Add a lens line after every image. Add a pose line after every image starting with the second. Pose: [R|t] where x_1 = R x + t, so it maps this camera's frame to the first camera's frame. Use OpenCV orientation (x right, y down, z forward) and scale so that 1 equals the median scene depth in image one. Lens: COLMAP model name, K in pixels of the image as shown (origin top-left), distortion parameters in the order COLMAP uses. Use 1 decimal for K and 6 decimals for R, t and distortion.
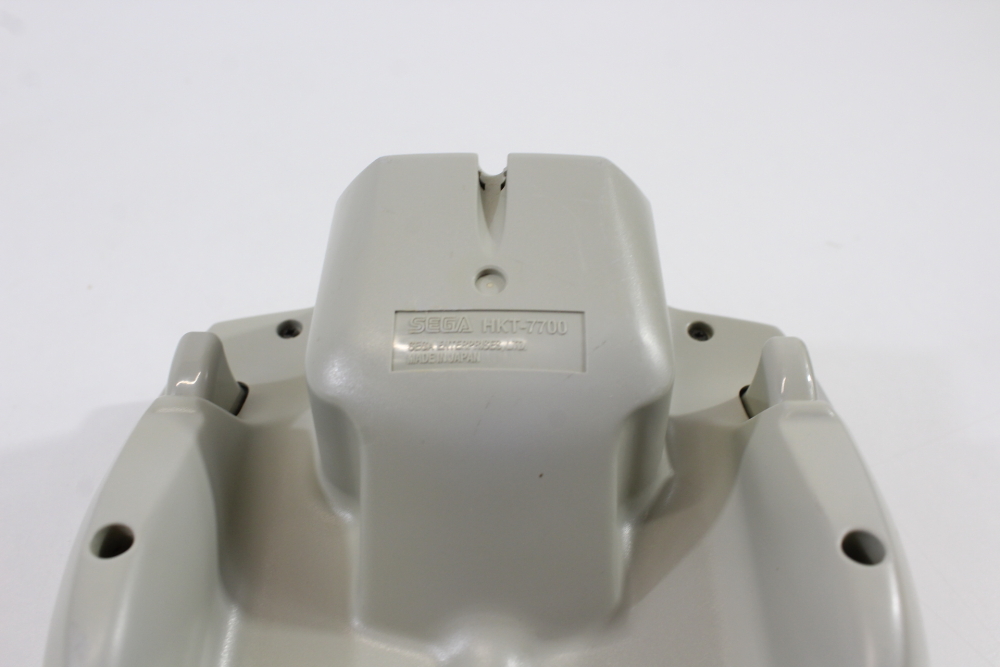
lens RADIAL K [[918.1, 0, 523.7], [0, 918.1, 324.2], [0, 0, 1]] dist [-0.102614, 0.000000]
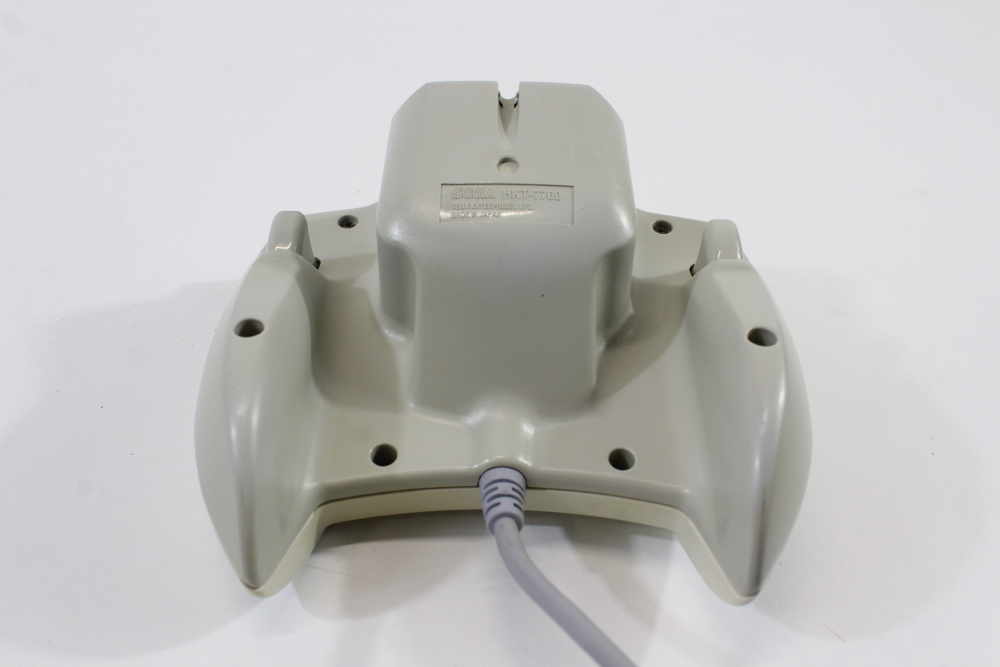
lens RADIAL K [[918.1, 0, 494.4], [0, 918.1, 332.5], [0, 0, 1]] dist [-0.102614, 0.000000]
pose [[0.999774, 0.014958, -0.015087, -0.031630], [-0.014879, 0.999875, 0.005383, 0.203586], [0.015166, -0.005157, 0.999872, -0.417922]]
